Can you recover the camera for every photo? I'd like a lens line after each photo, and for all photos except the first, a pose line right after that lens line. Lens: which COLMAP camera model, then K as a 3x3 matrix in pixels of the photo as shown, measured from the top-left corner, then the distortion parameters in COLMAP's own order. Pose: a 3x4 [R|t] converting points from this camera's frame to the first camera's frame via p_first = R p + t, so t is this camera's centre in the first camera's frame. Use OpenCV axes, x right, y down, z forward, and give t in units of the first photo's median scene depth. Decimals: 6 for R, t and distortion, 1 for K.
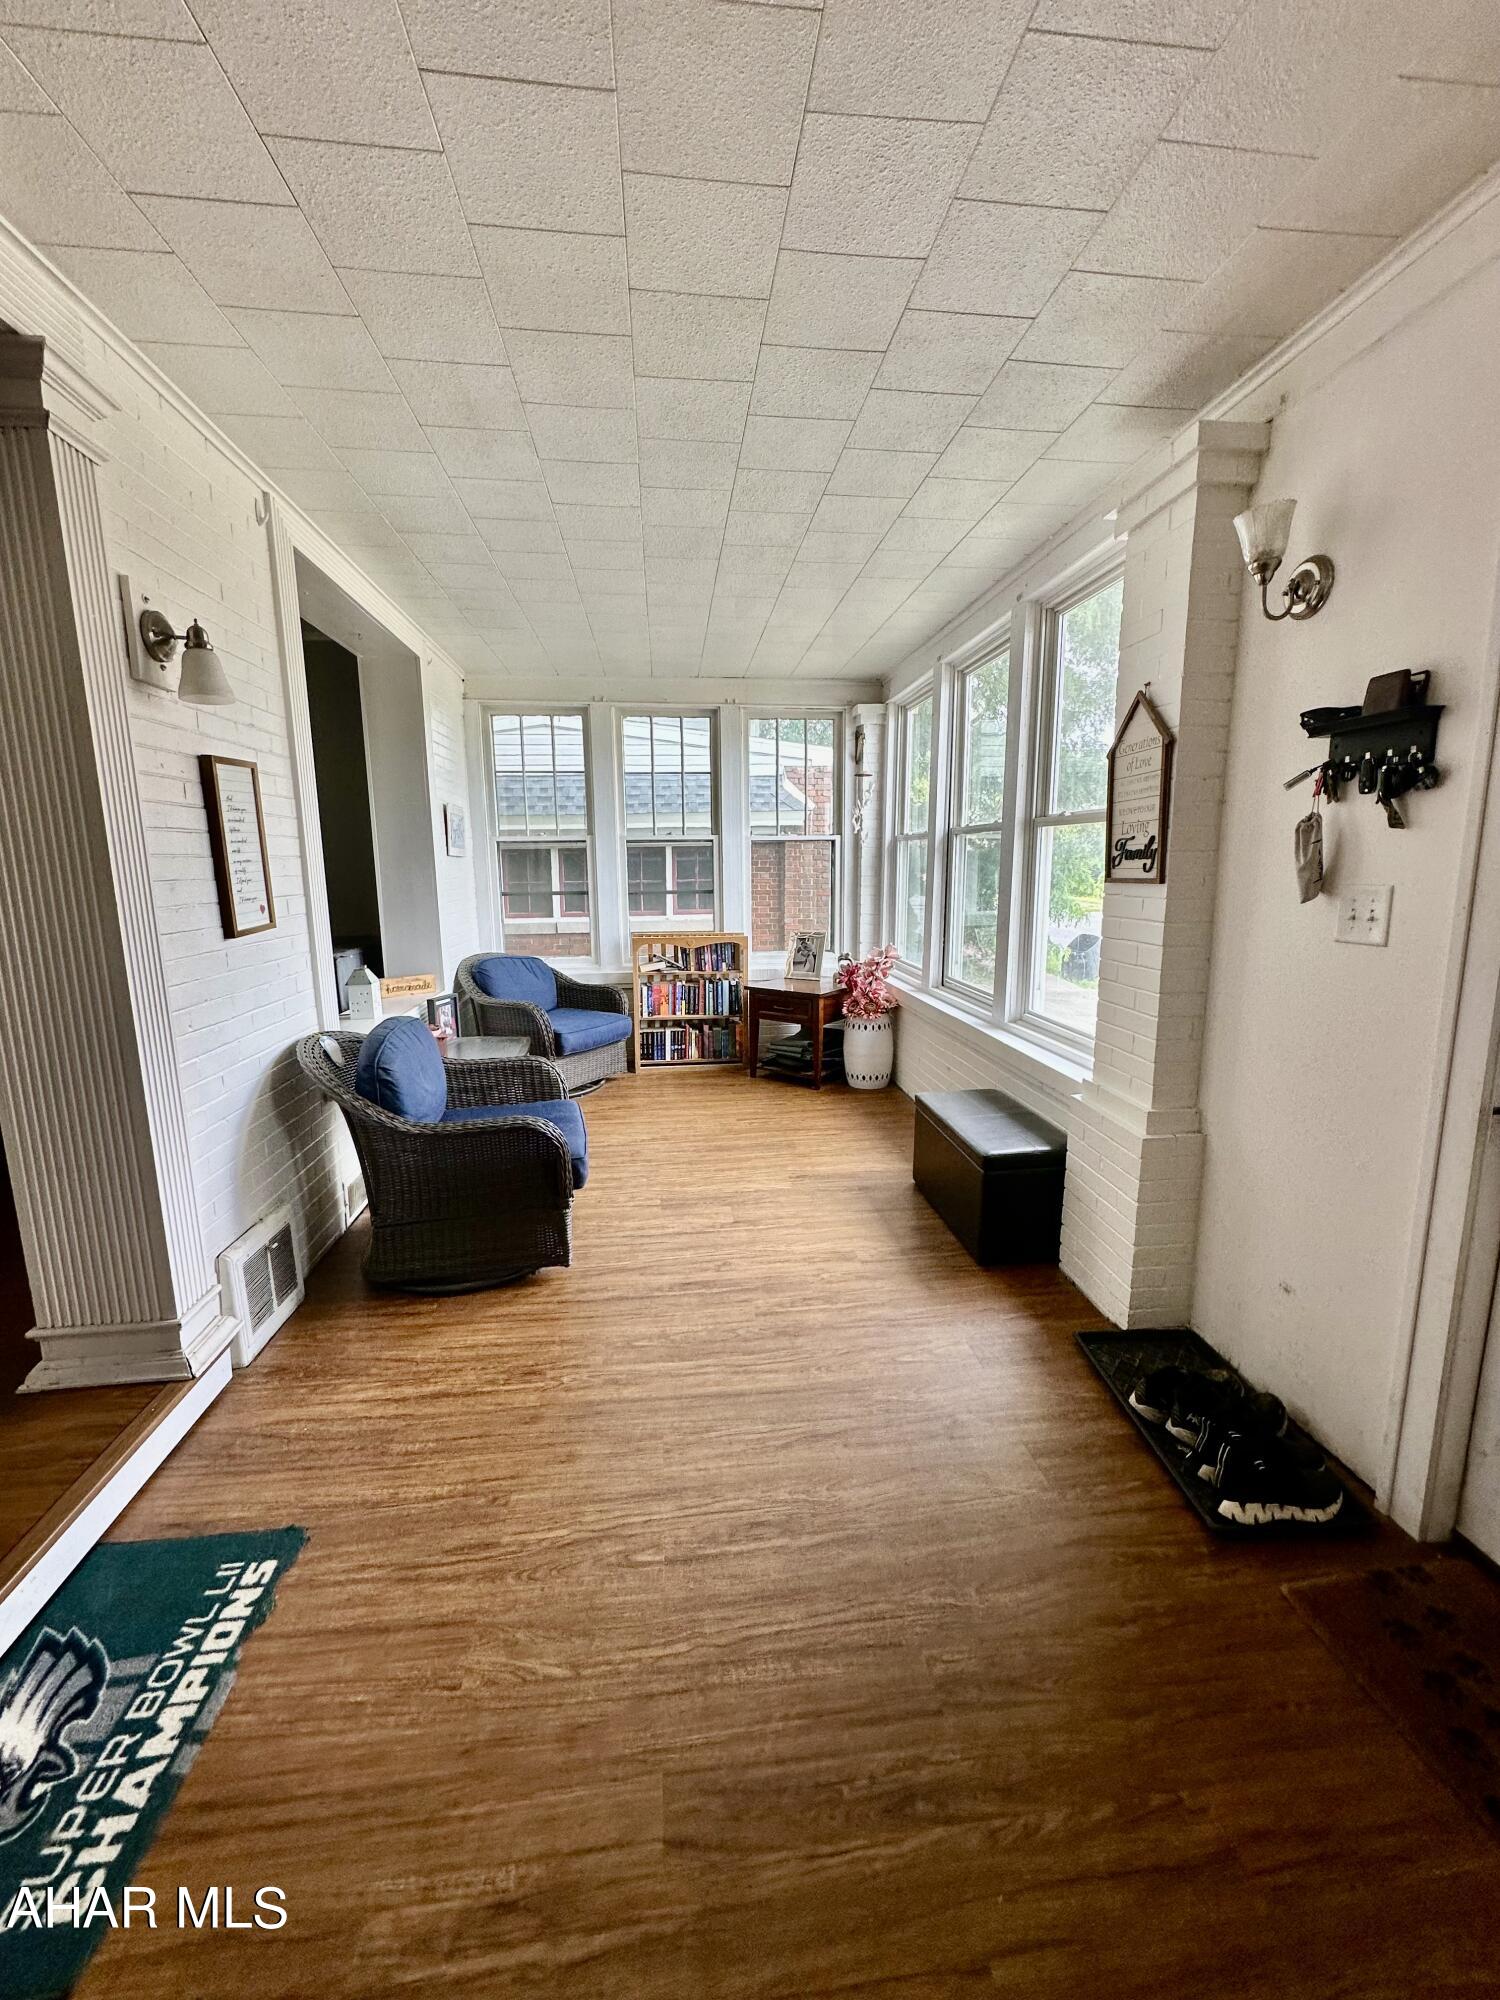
lens RADIAL K [[799.3, 0, 752.2], [0, 799.3, 1001.0], [0, 0, 1]] dist [-0.003763, 0.000944]
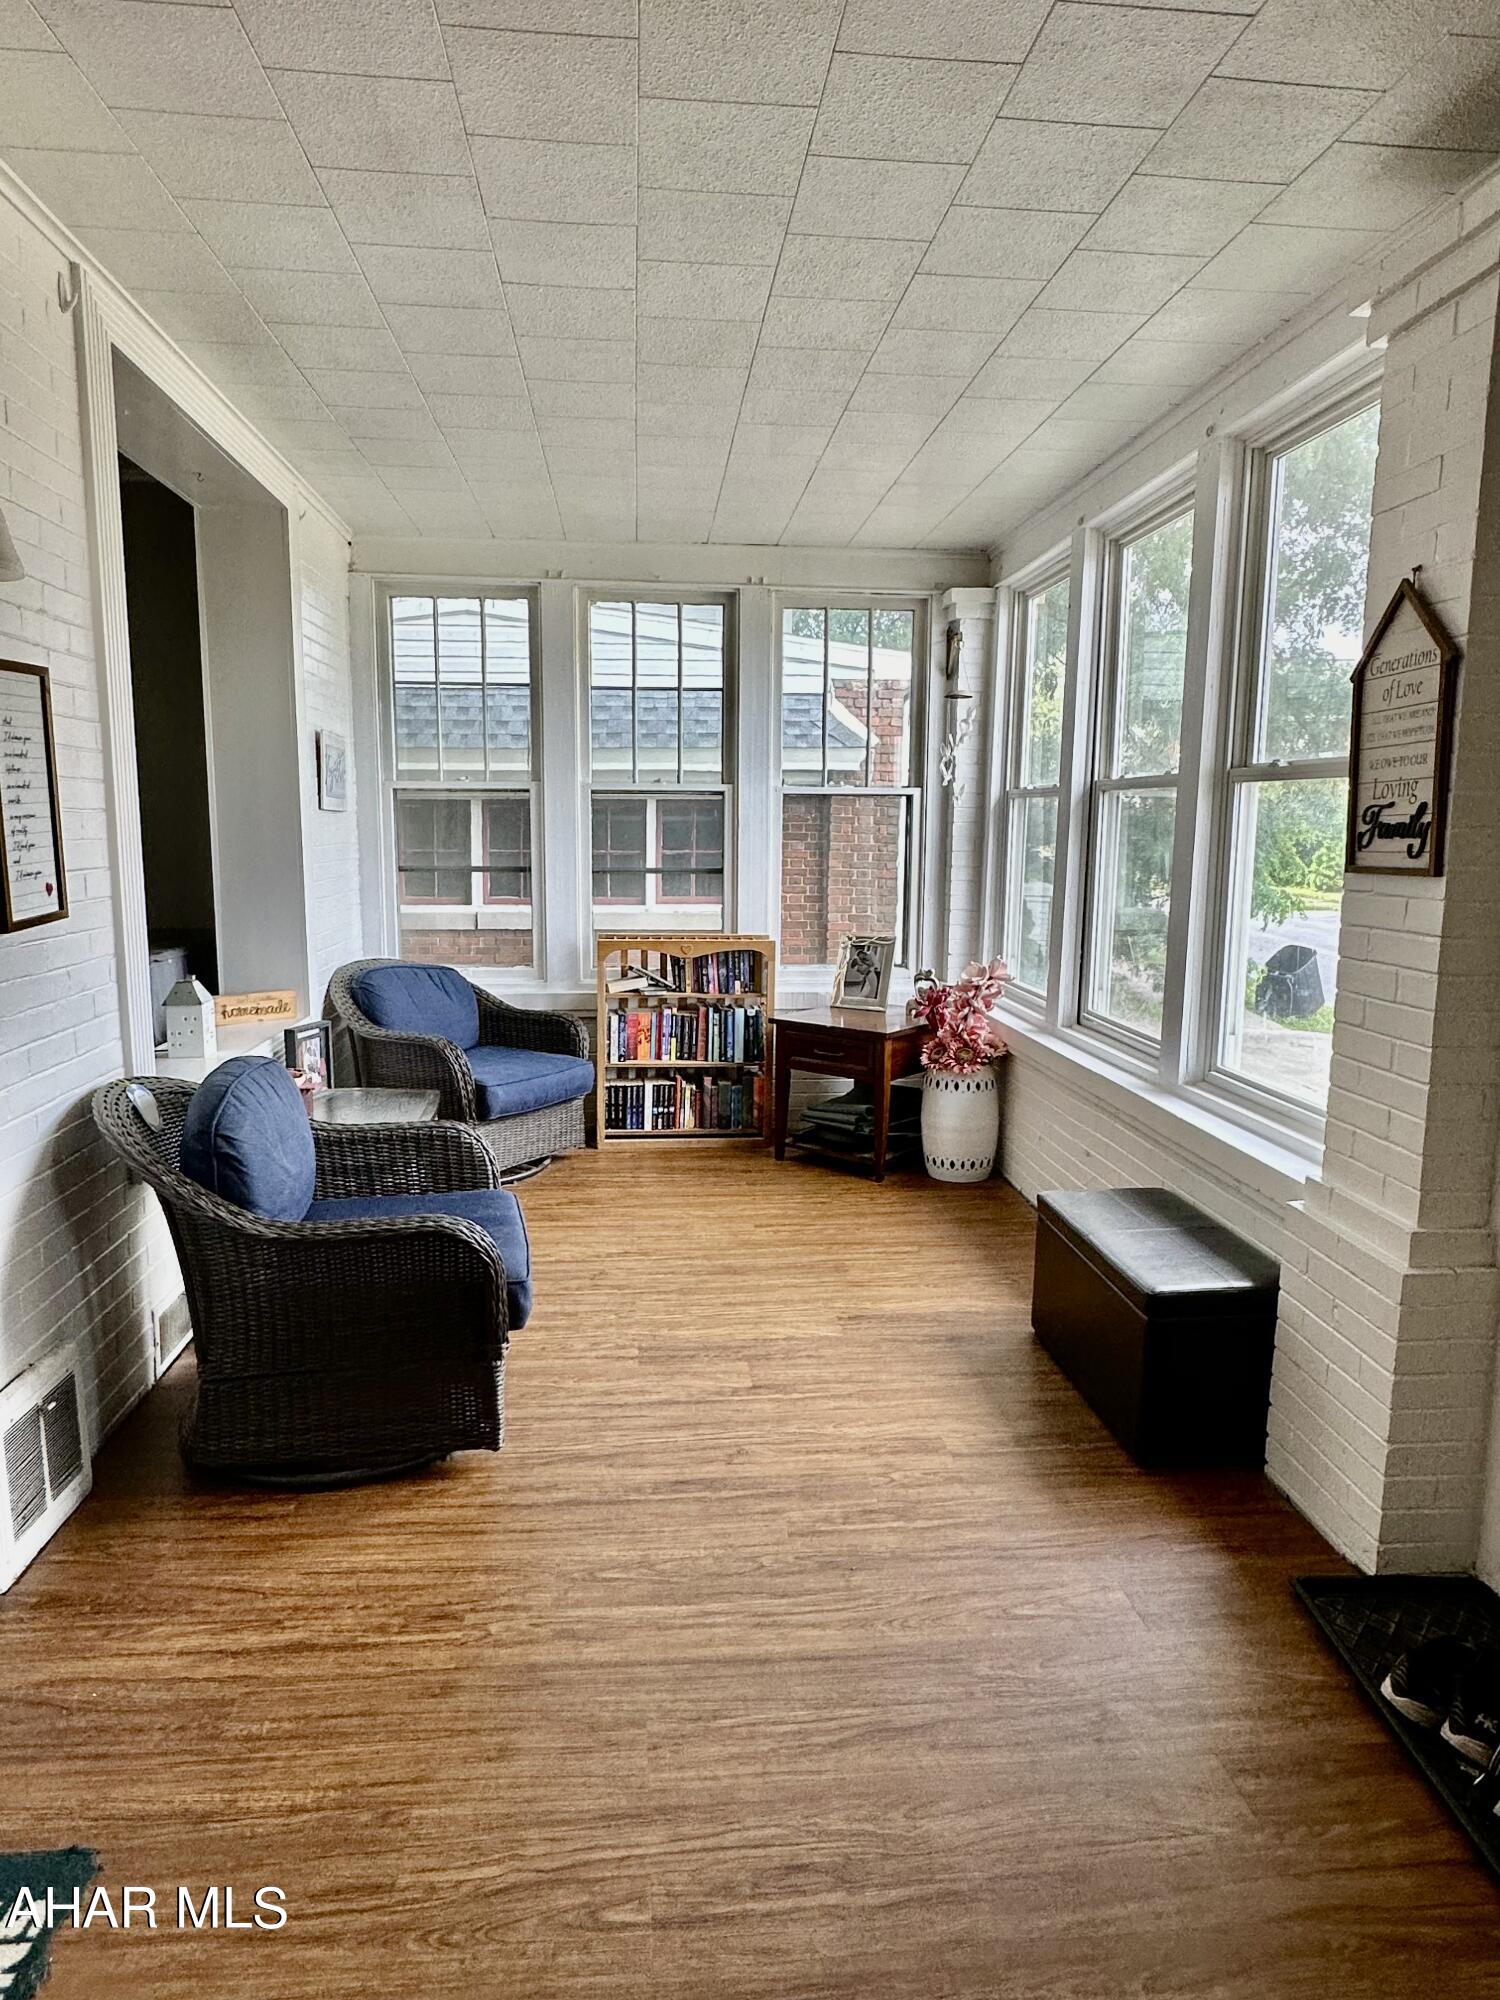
lens RADIAL K [[1238.5, 0, 744.8], [0, 1238.5, 1008.0], [0, 0, 1]] dist [-0.002432, -0.000557]
pose [[0.999601, 0.020330, -0.019613, -0.019110], [-0.020790, 0.999506, -0.023560, -0.005105], [0.019124, 0.023958, 0.999530, -0.003490]]
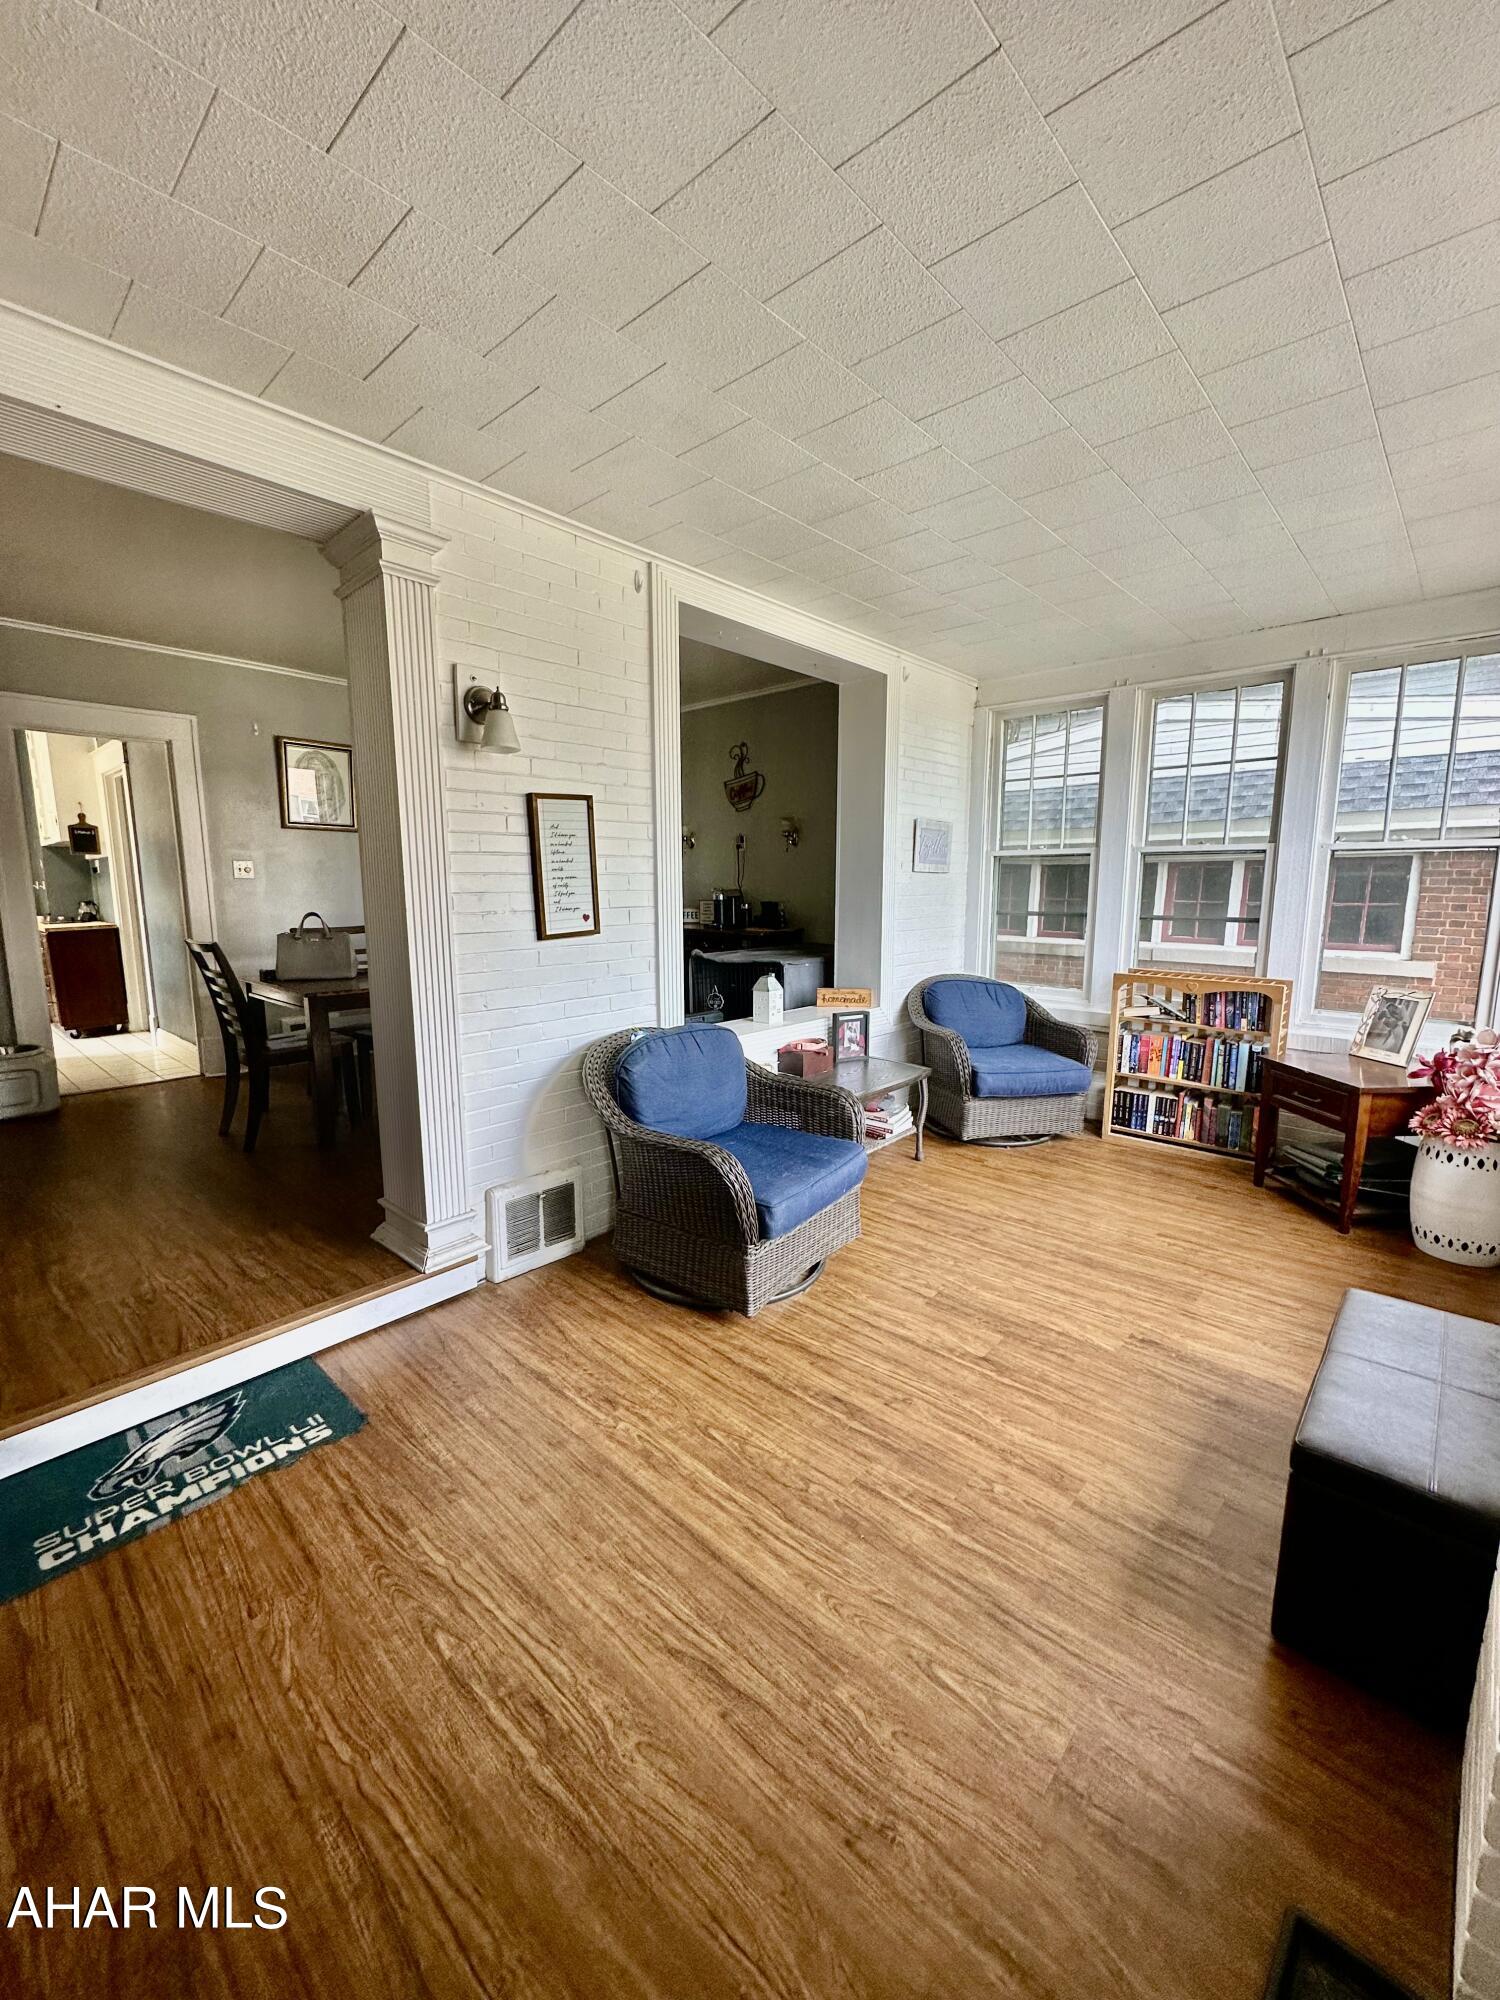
lens RADIAL K [[799.3, 0, 745.1], [0, 799.3, 1000.1], [0, 0, 1]] dist [-0.003763, 0.000944]
pose [[0.653379, 0.120751, -0.747339, 0.426612], [-0.134043, 0.990052, 0.042776, -0.072063], [0.745069, 0.072227, 0.663065, 0.372668]]
